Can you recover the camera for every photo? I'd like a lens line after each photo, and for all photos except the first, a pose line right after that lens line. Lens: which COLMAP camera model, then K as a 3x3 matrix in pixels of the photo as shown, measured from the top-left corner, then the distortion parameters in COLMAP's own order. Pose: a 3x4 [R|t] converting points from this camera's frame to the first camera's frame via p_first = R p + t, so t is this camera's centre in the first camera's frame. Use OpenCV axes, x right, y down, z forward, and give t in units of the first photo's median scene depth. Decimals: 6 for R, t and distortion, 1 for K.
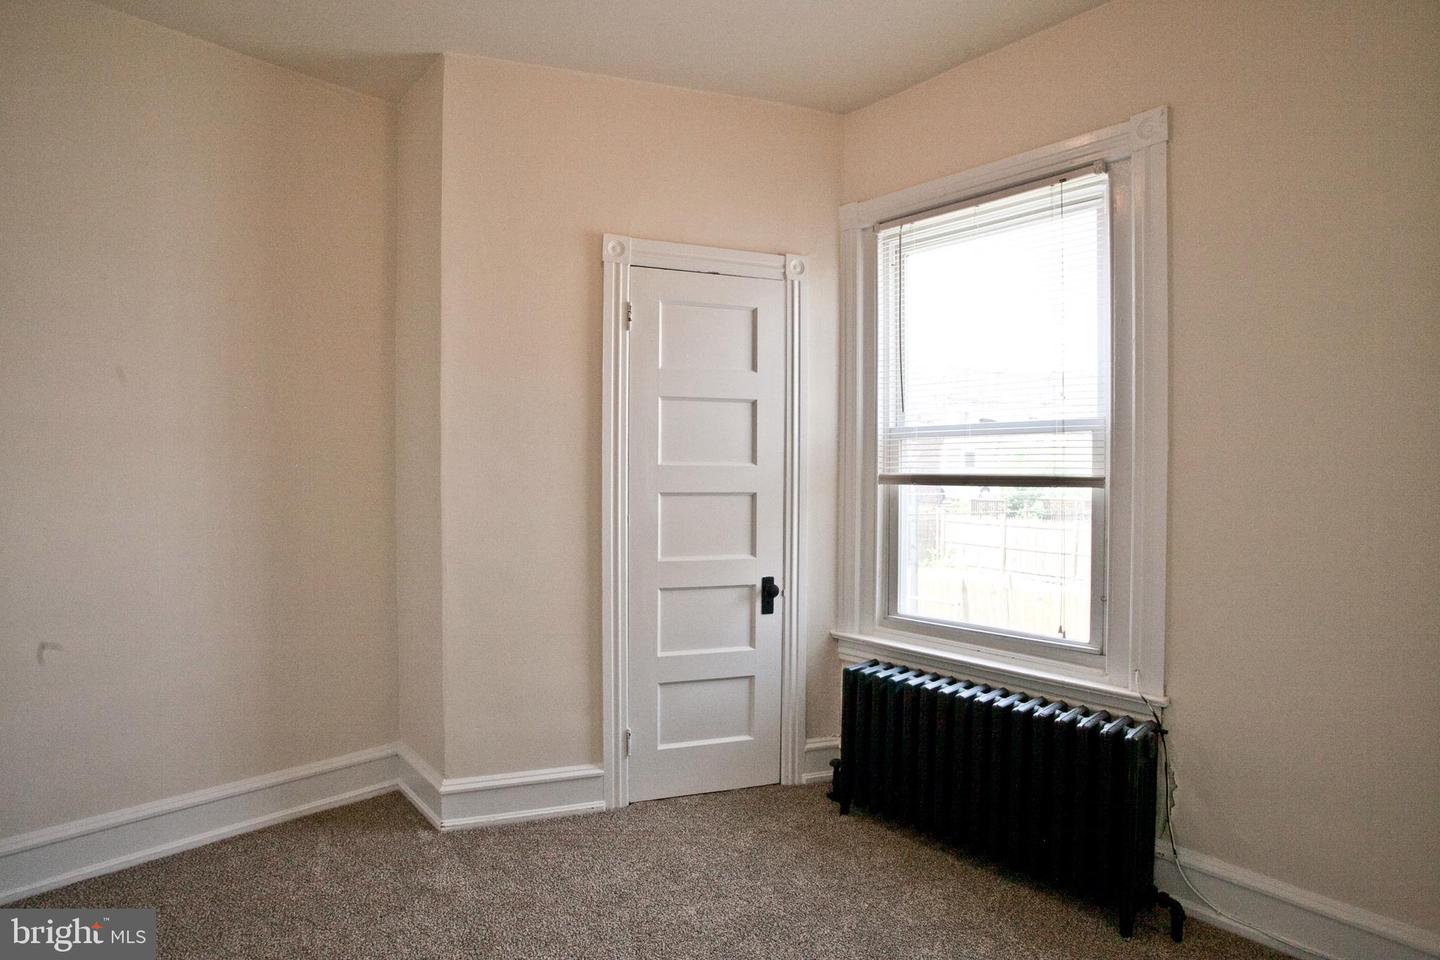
lens RADIAL K [[703.6, 0, 718.1], [0, 703.6, 483.7], [0, 0, 1]] dist [-0.083397, 0.040657]
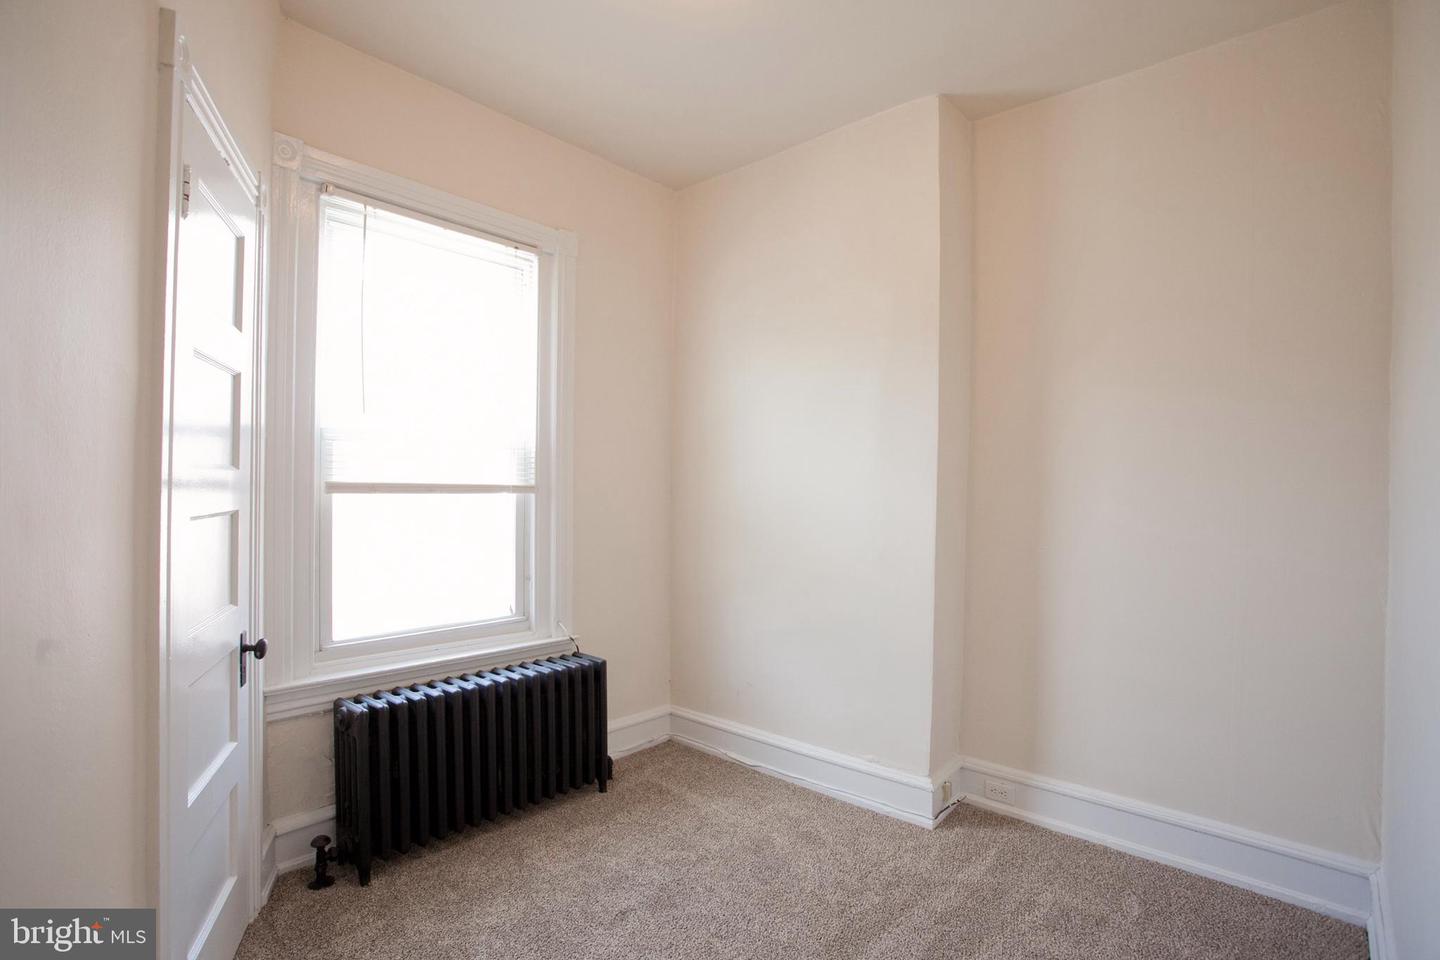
lens RADIAL K [[703.6, 0, 718.1], [0, 703.6, 483.7], [0, 0, 1]] dist [-0.083397, 0.040657]
pose [[-0.086545, -0.008423, 0.996212, -0.707232], [-0.002854, 0.999962, 0.008207, -0.021416], [-0.996244, -0.002133, -0.086565, 0.662559]]
